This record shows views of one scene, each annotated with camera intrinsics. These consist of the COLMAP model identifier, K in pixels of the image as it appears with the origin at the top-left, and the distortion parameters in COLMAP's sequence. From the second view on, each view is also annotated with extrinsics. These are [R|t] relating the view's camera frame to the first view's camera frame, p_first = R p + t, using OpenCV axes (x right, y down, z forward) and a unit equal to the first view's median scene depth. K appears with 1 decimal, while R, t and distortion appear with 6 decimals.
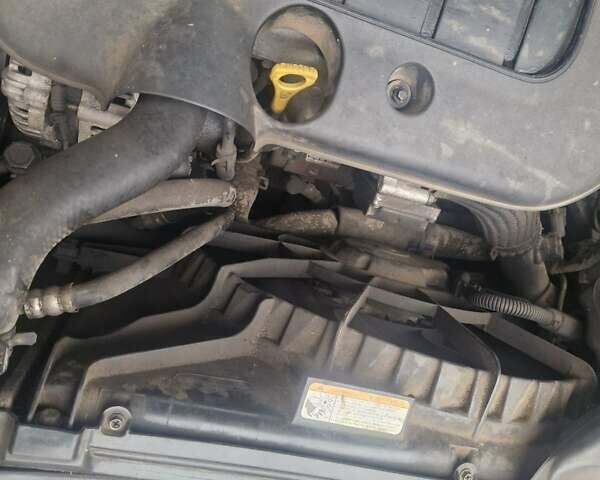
lens RADIAL K [[557.7, 0, 300.1], [0, 557.7, 248.4], [0, 0, 1]] dist [0.039455, -0.008592]
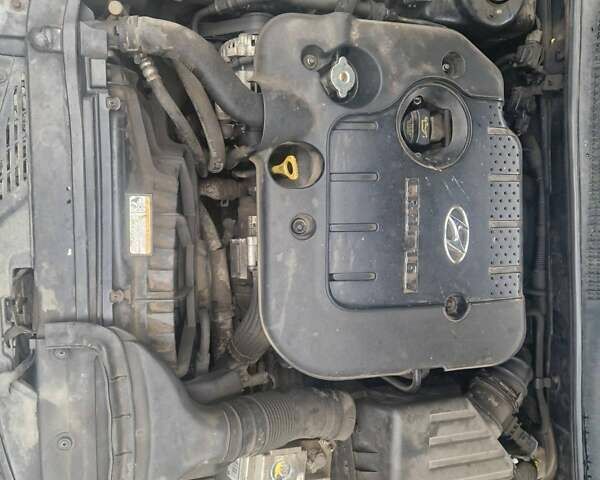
lens RADIAL K [[557.7, 0, 300.1], [0, 557.7, 248.4], [0, 0, 1]] dist [0.039455, -0.008592]
pose [[0.300125, 0.949206, -0.094518, 0.446207], [-0.915500, 0.258796, -0.308033, 0.339095], [-0.267926, 0.178980, 0.946669, -0.806068]]
